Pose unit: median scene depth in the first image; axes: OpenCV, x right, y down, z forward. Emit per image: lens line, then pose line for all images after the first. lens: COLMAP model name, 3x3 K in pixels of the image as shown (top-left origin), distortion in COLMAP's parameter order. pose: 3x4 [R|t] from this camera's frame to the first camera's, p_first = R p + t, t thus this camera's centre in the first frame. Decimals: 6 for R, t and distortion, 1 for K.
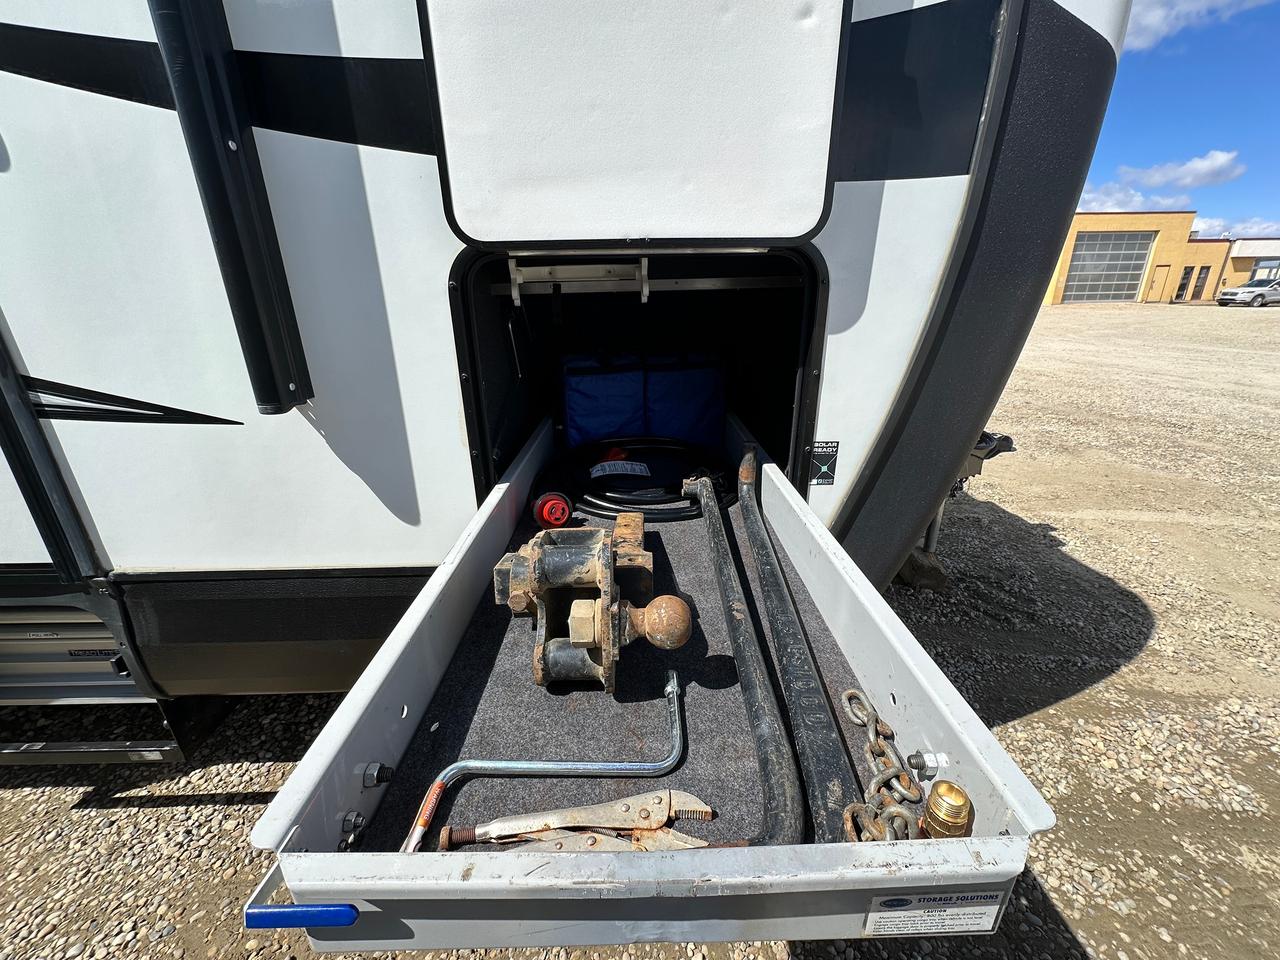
lens RADIAL K [[514.2, 0, 640.0], [0, 514.2, 480.0], [0, 0, 1]] dist [0.000759, 0.000107]
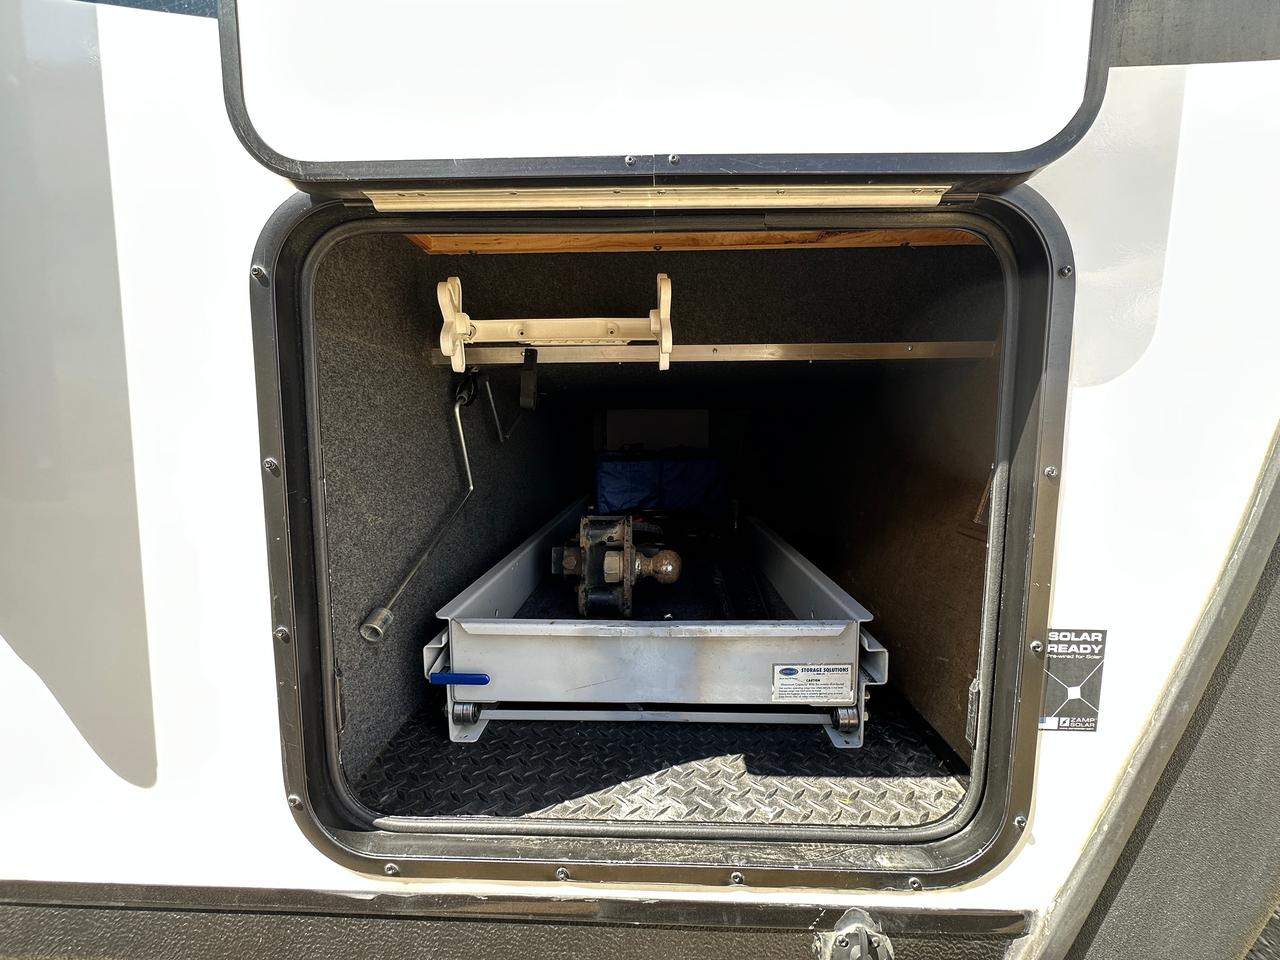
lens RADIAL K [[514.2, 0, 640.0], [0, 514.2, 480.0], [0, 0, 1]] dist [0.000759, 0.000107]
pose [[0.998835, 0.020717, -0.043582, 0.010781], [-0.031135, 0.966691, -0.254044, -0.074527], [0.036867, 0.255105, 0.966210, 0.532423]]
